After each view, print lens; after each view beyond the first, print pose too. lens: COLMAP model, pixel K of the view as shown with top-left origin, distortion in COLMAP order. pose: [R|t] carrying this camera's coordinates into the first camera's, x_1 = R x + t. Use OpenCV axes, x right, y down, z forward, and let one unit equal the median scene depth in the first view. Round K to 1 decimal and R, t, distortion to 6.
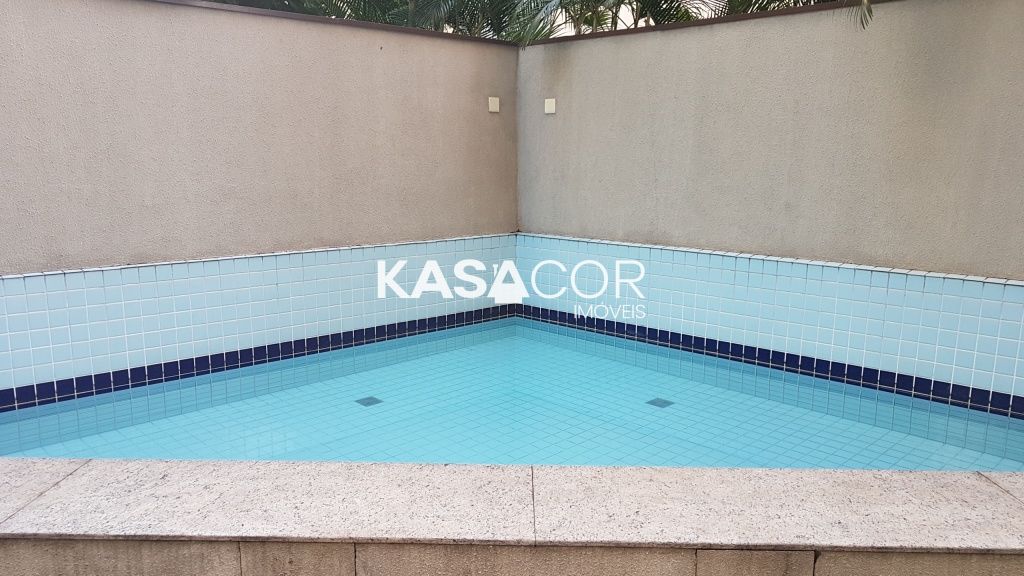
lens RADIAL K [[812.2, 0, 512.0], [0, 812.2, 288.0], [0, 0, 1]] dist [-0.000876, -0.002298]
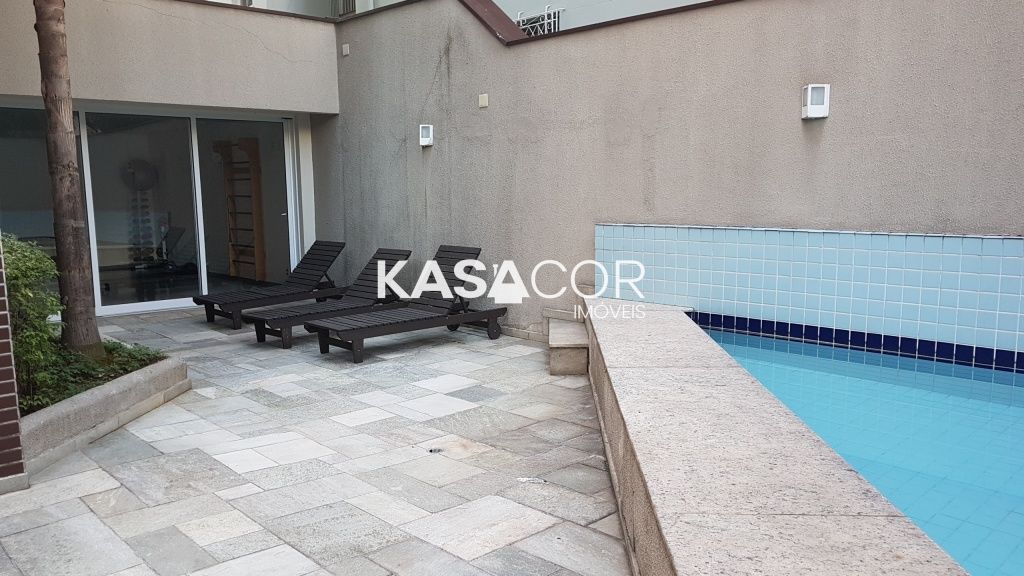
lens RADIAL K [[812.2, 0, 512.0], [0, 812.2, 288.0], [0, 0, 1]] dist [-0.000876, -0.002298]
pose [[-0.017450, 0.127131, -0.991732, 0.724810], [-0.141097, 0.981644, 0.128321, -0.012713], [0.989842, 0.142170, 0.000808, 0.684386]]
